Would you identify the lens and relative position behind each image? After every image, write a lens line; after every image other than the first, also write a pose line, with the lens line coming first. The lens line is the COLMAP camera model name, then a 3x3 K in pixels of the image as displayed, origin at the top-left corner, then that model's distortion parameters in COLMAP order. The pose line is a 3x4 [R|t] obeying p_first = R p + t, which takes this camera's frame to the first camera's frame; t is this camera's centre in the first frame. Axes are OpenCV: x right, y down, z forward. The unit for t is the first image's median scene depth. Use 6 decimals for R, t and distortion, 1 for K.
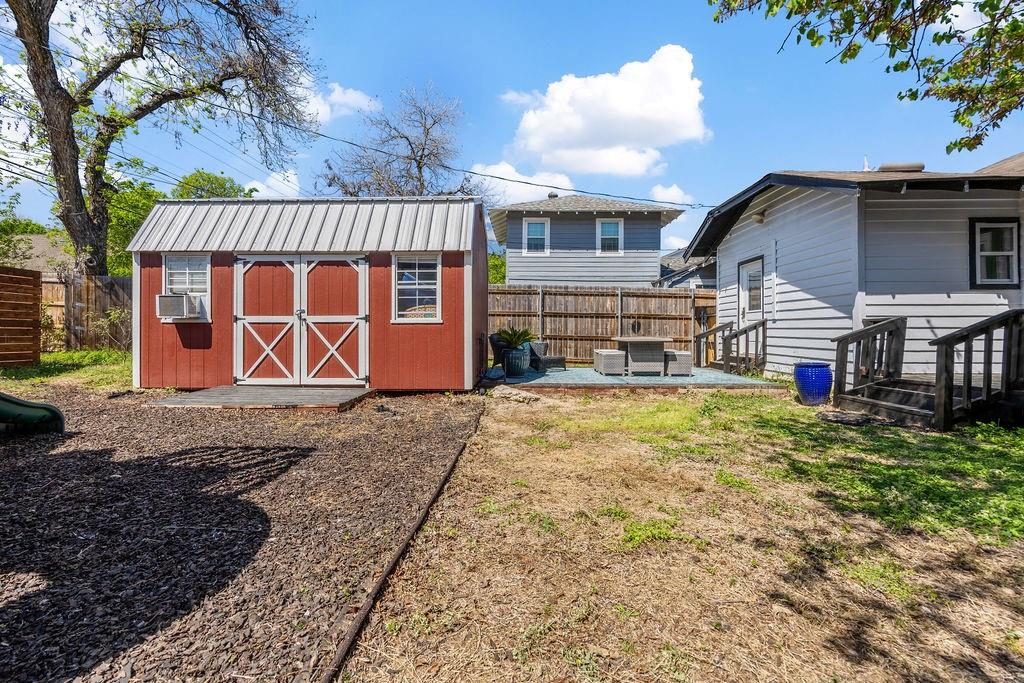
lens RADIAL K [[396.5, 0, 508.5], [0, 396.5, 333.0], [0, 0, 1]] dist [-0.000084, -0.000028]
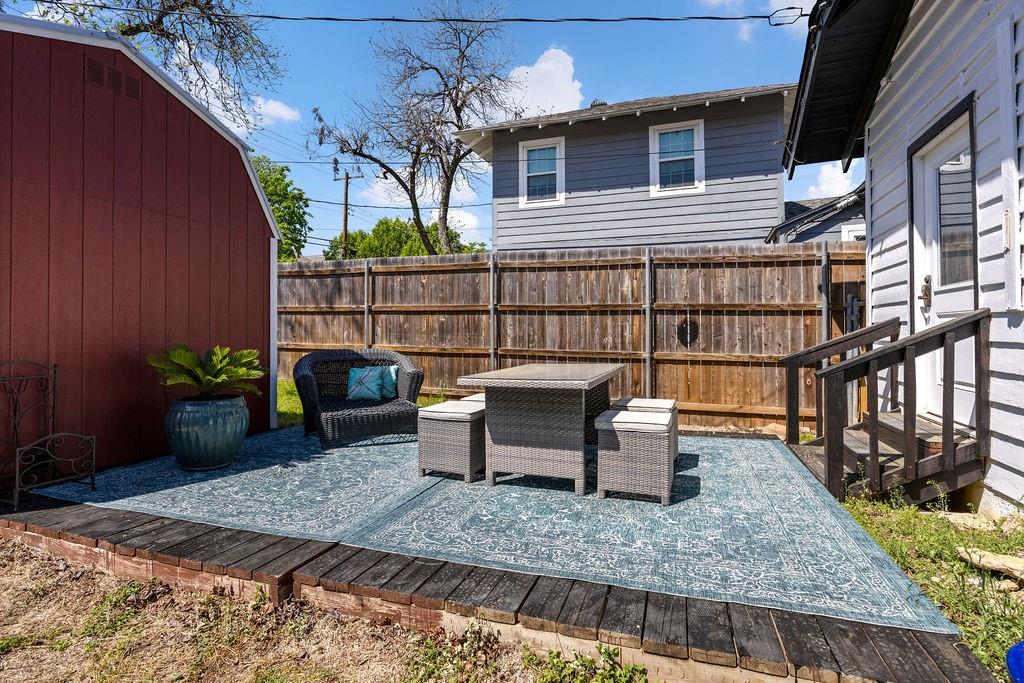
lens RADIAL K [[495.1, 0, 515.8], [0, 495.1, 326.5], [0, 0, 1]] dist [-0.001260, 0.000306]
pose [[0.953891, -0.010948, -0.299952, 0.342541], [0.006435, 0.999851, -0.016032, -0.016211], [0.300083, 0.013362, 0.953819, 0.441169]]
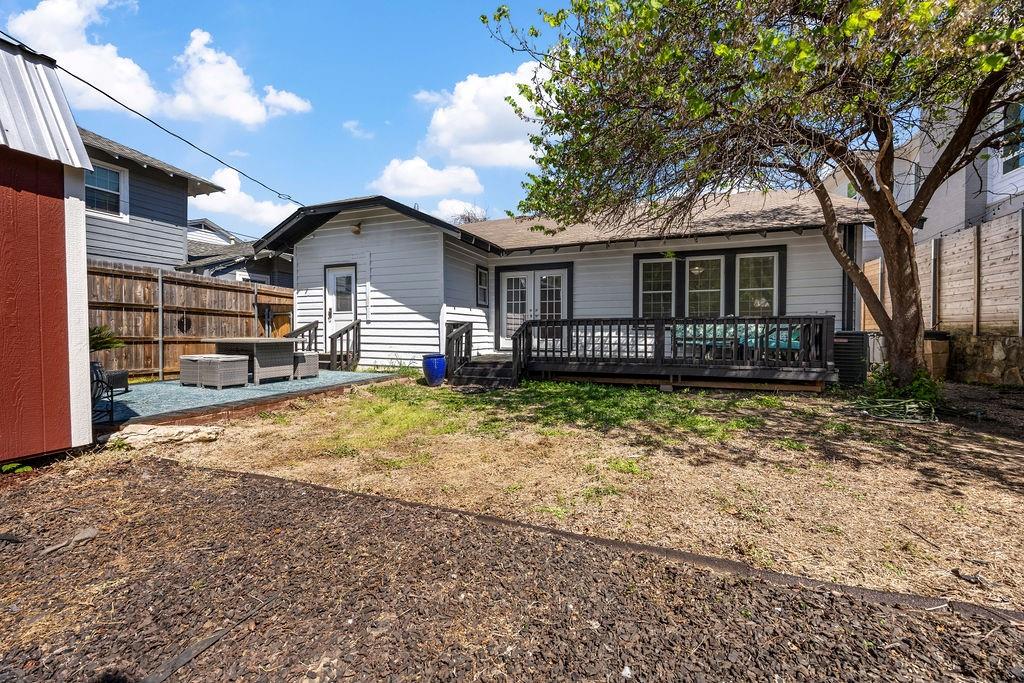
lens RADIAL K [[392.9, 0, 515.7], [0, 392.9, 339.5], [0, 0, 1]] dist [-0.000759, -0.000004]
pose [[0.314961, -0.019740, 0.948899, -0.221241], [0.001276, 0.999792, 0.020375, -0.001243], [-0.949104, -0.005207, 0.314920, 0.175120]]
